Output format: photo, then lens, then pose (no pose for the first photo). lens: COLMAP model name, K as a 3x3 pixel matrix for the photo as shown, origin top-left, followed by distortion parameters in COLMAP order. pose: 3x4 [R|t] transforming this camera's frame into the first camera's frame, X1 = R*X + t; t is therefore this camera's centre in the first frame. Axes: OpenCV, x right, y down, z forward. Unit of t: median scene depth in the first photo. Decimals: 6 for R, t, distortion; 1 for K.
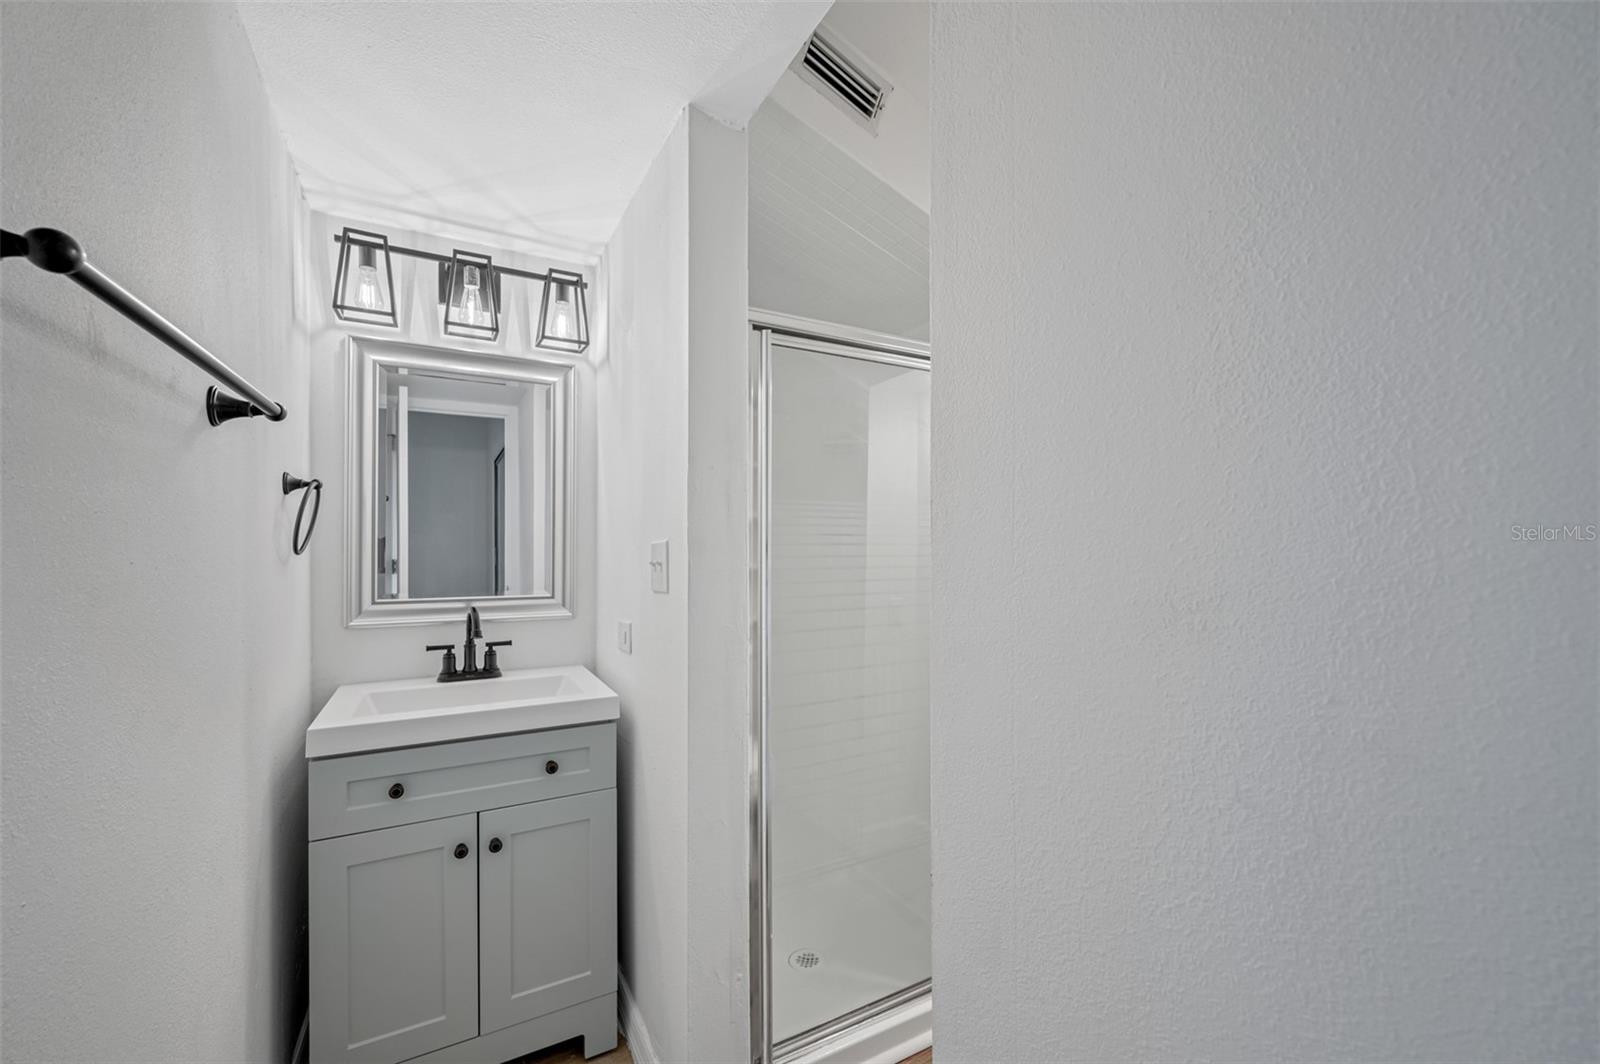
lens RADIAL K [[643.6, 0, 800.3], [0, 643.6, 543.2], [0, 0, 1]] dist [-0.000571, 0.000012]
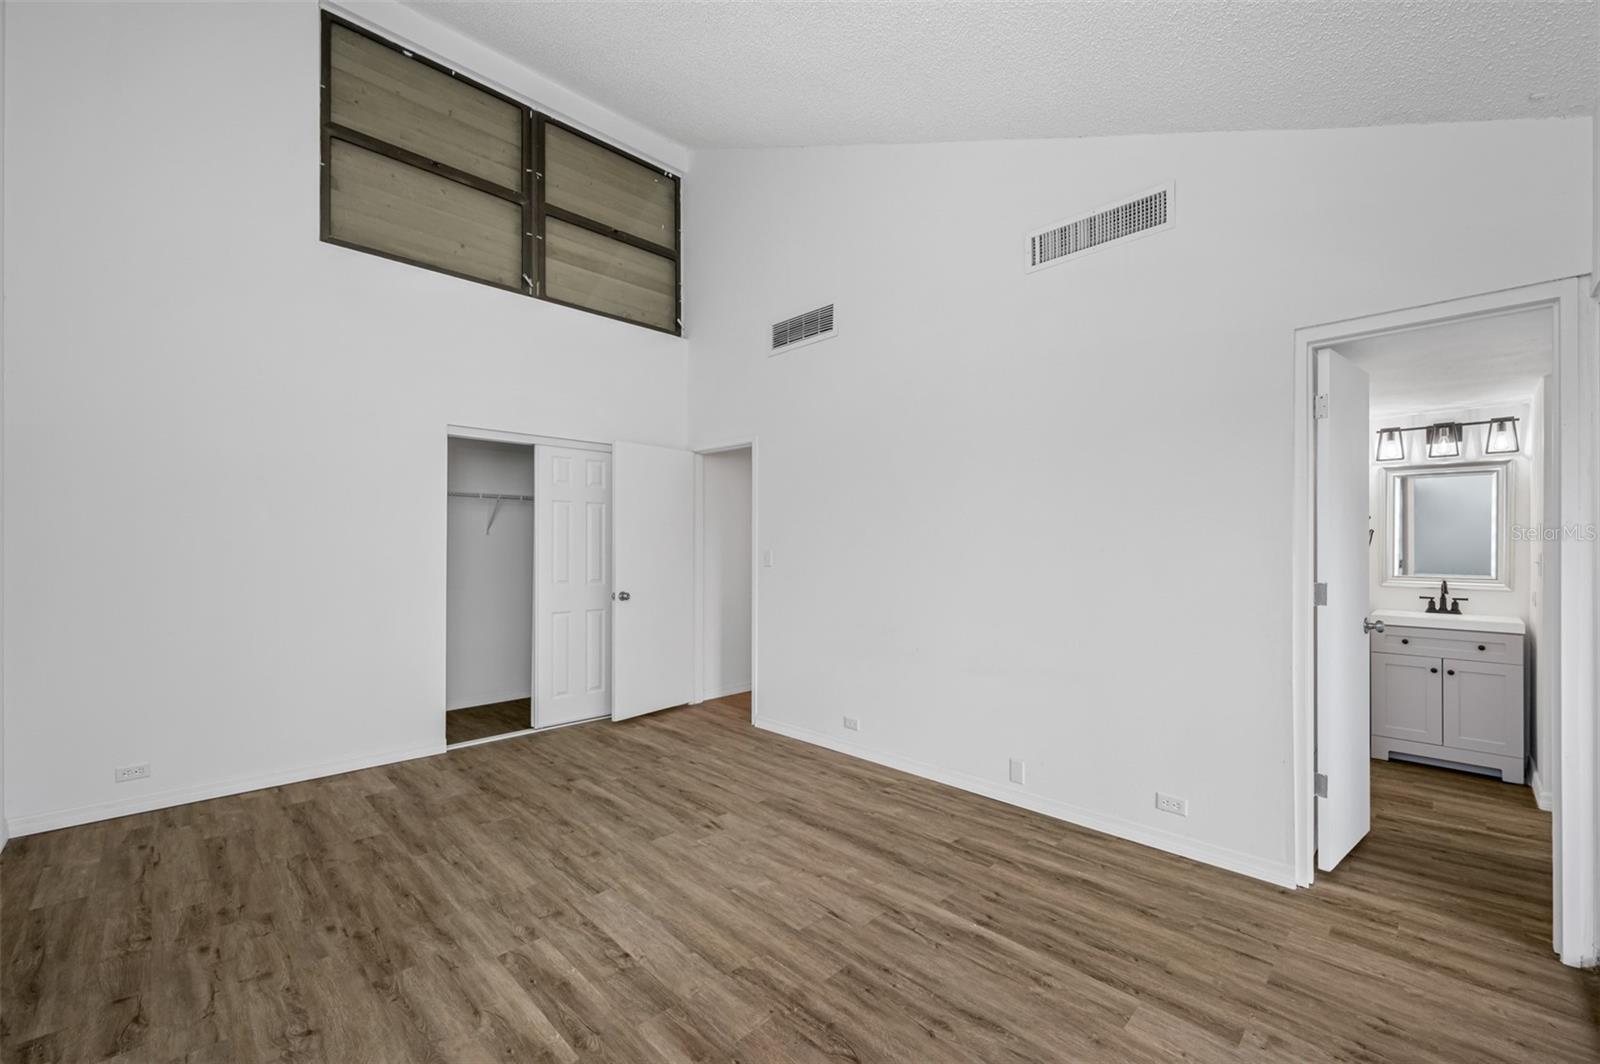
lens RADIAL K [[643.6, 0, 800.3], [0, 643.6, 543.2], [0, 0, 1]] dist [-0.000571, 0.000012]
pose [[0.260221, -0.003366, -0.965543, 1.062495], [-0.003706, 0.999983, -0.004485, -0.012915], [0.965542, 0.004746, 0.260204, -1.734779]]
